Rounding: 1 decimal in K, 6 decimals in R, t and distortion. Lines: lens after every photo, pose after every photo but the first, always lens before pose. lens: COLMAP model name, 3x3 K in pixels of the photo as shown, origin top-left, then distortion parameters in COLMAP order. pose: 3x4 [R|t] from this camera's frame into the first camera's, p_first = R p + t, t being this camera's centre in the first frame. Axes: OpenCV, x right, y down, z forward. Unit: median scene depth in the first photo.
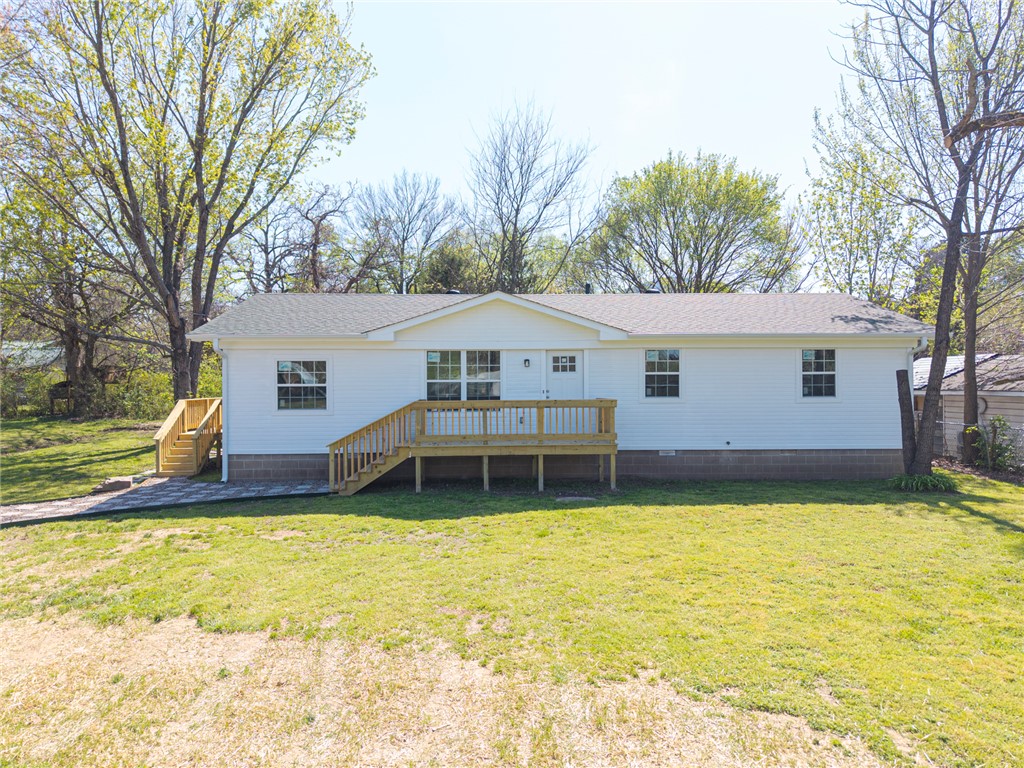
lens RADIAL K [[688.7, 0, 527.0], [0, 688.7, 380.5], [0, 0, 1]] dist [-0.003028, -0.000704]
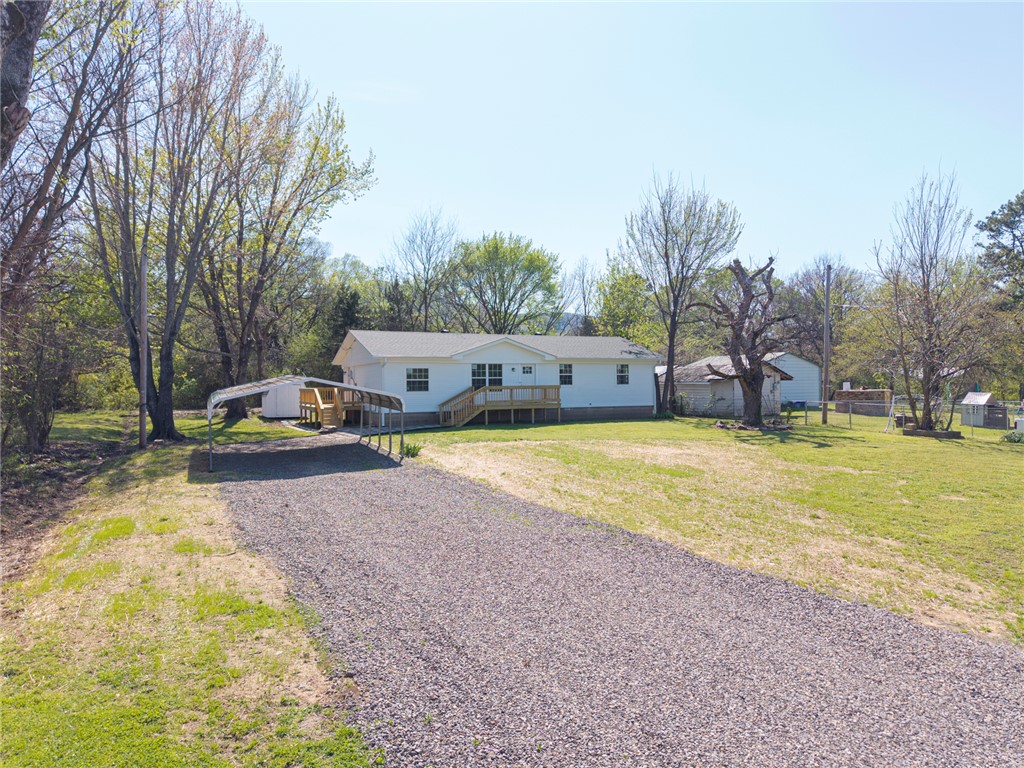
lens RADIAL K [[688.7, 0, 527.0], [0, 688.7, 380.5], [0, 0, 1]] dist [-0.003028, -0.000704]
pose [[0.903366, -0.003674, 0.428854, -0.921110], [0.001700, 0.999986, 0.004986, -0.001570], [-0.428867, -0.003776, 0.903360, -1.044508]]
